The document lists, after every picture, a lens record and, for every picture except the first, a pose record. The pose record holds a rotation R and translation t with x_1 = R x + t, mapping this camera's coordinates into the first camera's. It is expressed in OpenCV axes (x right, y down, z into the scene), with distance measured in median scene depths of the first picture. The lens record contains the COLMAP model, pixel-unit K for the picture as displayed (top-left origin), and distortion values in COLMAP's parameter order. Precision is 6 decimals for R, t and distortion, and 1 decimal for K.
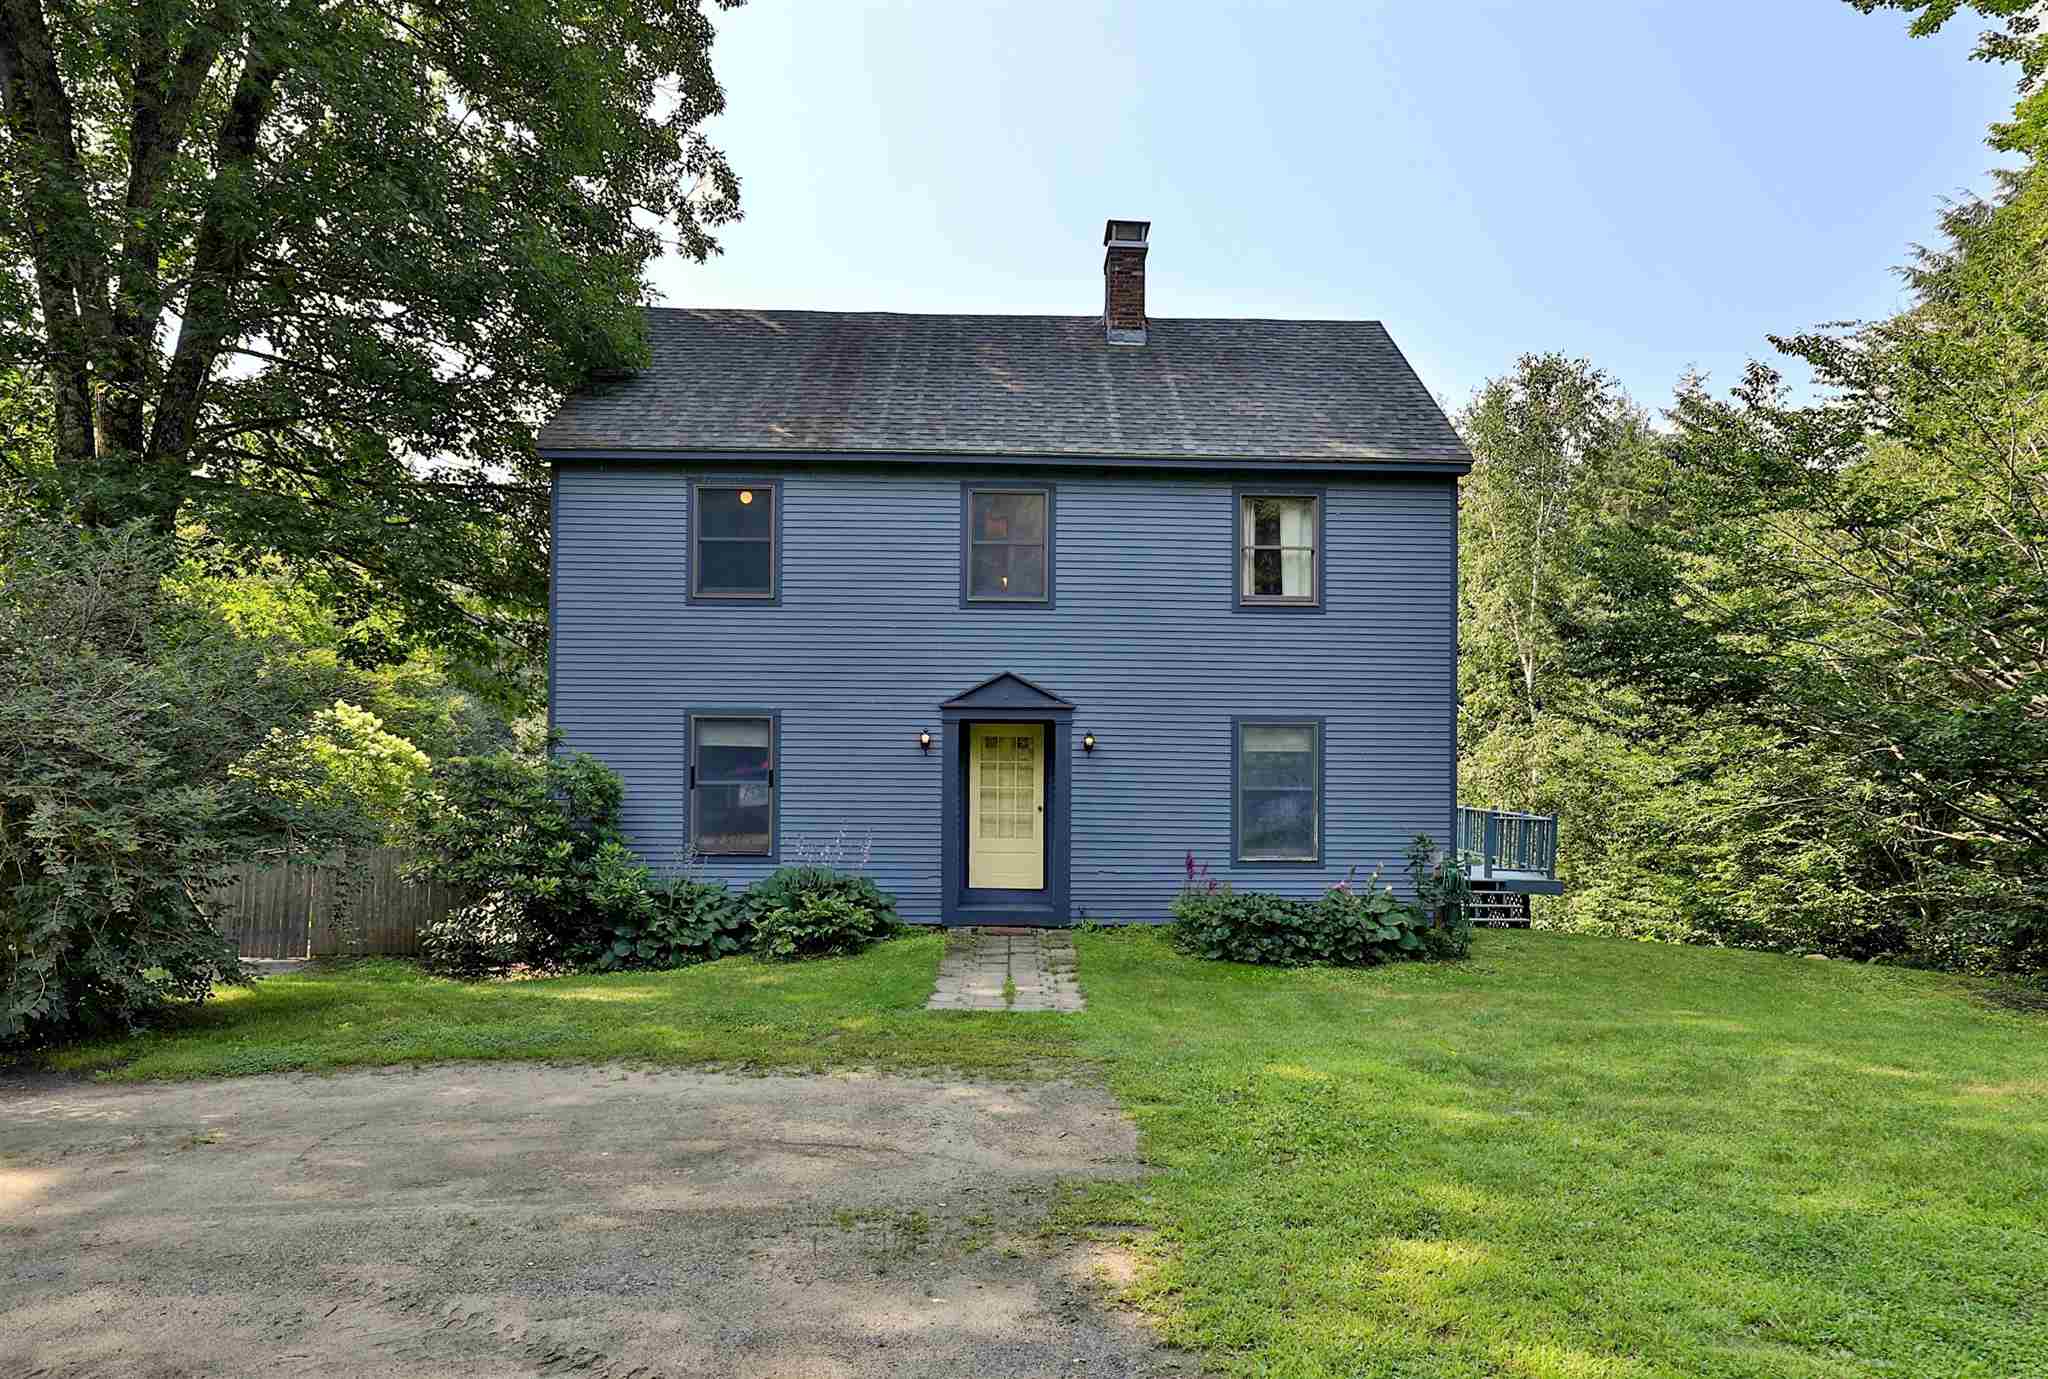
lens RADIAL K [[1184.7, 0, 1019.4], [0, 1184.7, 689.8], [0, 0, 1]] dist [-0.002802, -0.000242]
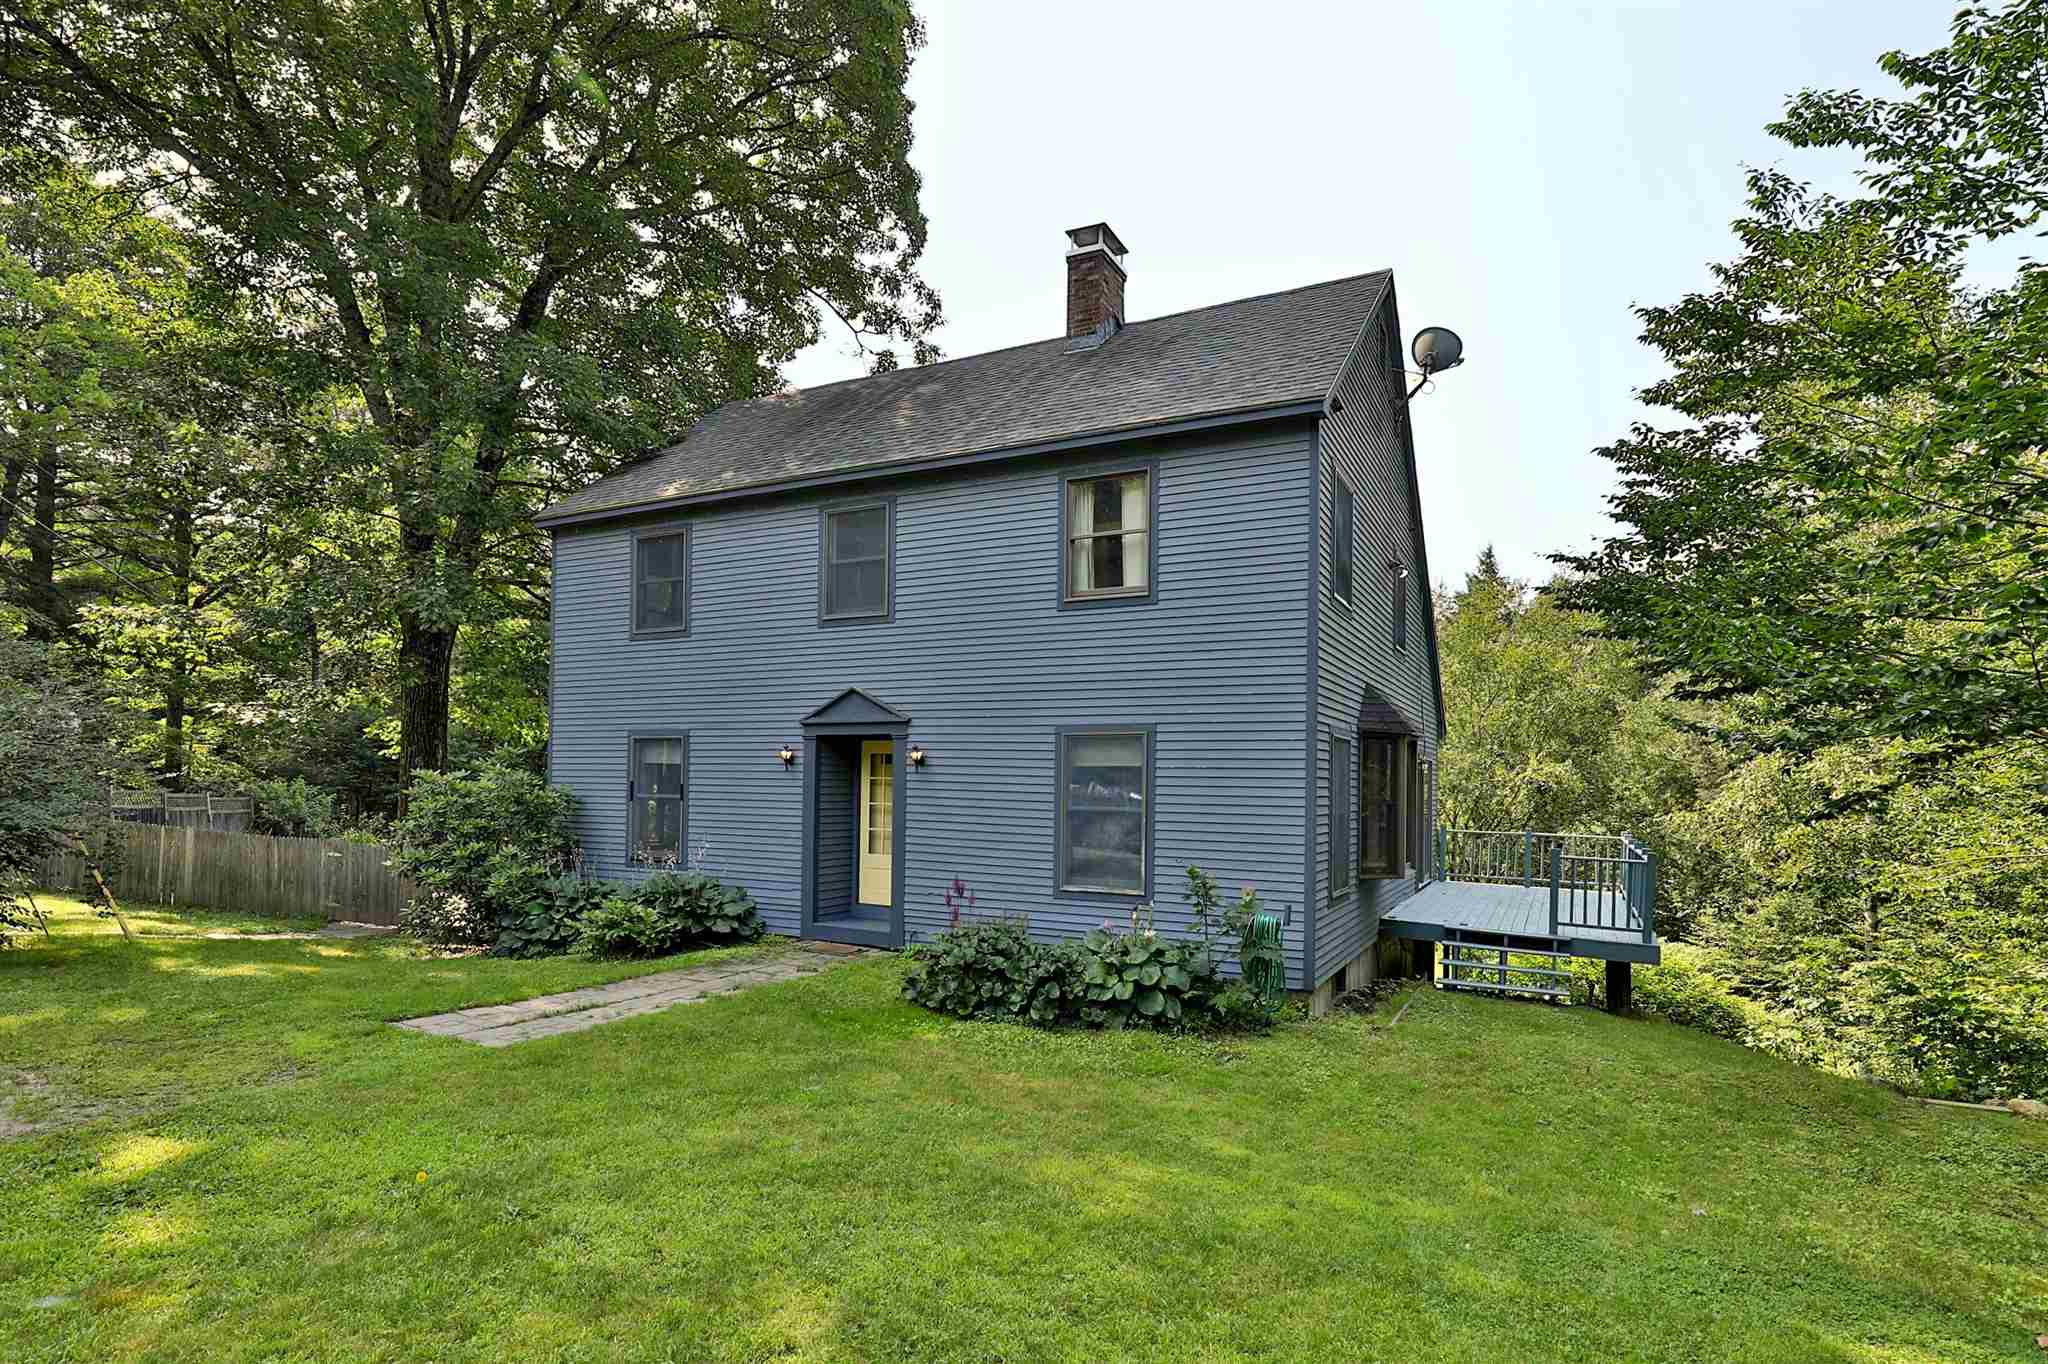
lens RADIAL K [[971.3, 0, 1031.9], [0, 971.3, 694.2], [0, 0, 1]] dist [-0.003581, 0.000278]
pose [[0.888498, -0.038039, -0.457302, 0.494927], [0.020445, 0.998850, -0.043362, 0.029307], [0.458425, 0.029178, 0.888254, 0.339837]]
